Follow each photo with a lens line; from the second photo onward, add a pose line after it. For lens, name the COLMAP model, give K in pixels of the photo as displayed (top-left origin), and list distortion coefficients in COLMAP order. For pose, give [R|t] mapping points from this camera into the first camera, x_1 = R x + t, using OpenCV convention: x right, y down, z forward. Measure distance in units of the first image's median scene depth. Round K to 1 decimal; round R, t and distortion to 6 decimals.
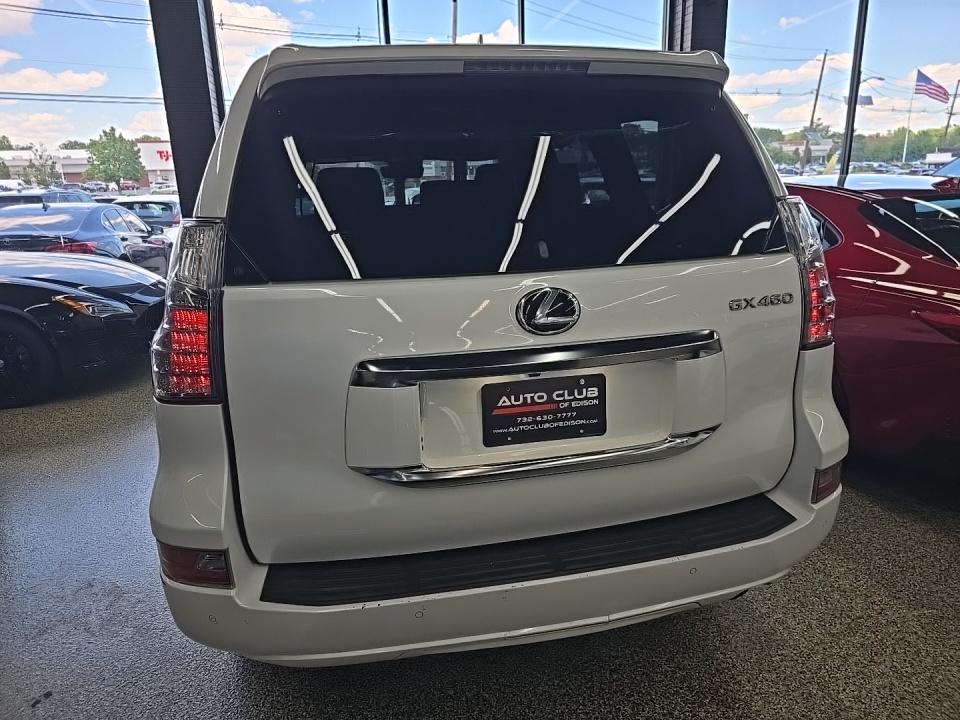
lens RADIAL K [[660.7, 0, 477.6], [0, 660.7, 357.3], [0, 0, 1]] dist [0.017441, -0.011663]
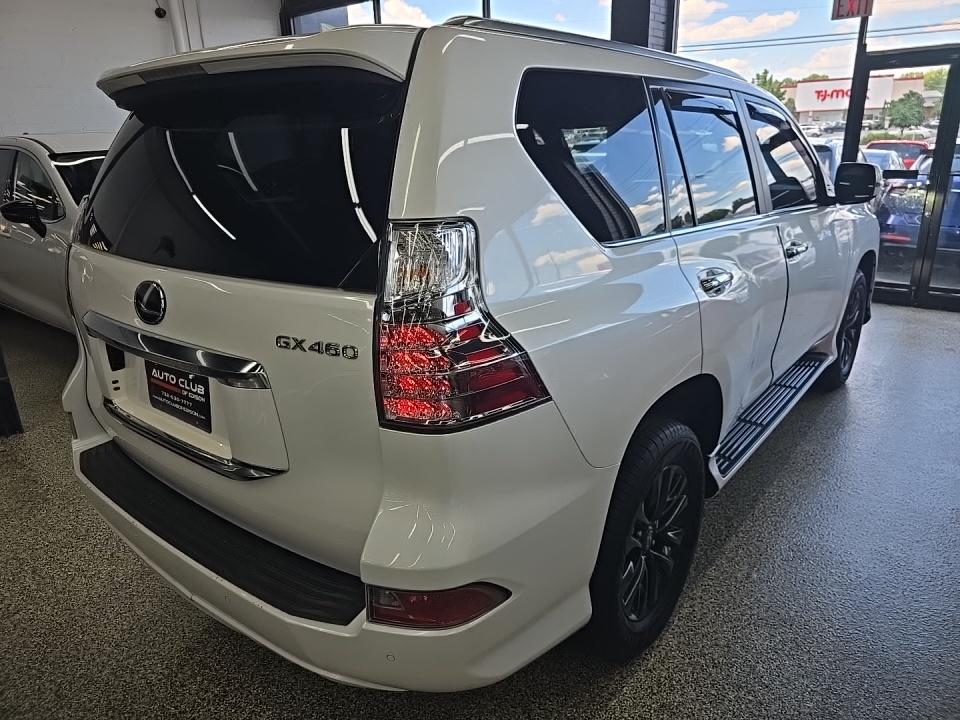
lens RADIAL K [[660.7, 0, 484.3], [0, 660.7, 363.0], [0, 0, 1]] dist [0.017441, -0.011663]
pose [[0.613912, 0.261844, -0.744681, 1.171561], [-0.193535, 0.964516, 0.179593, -0.252117], [0.765282, 0.033868, 0.642803, 0.648124]]
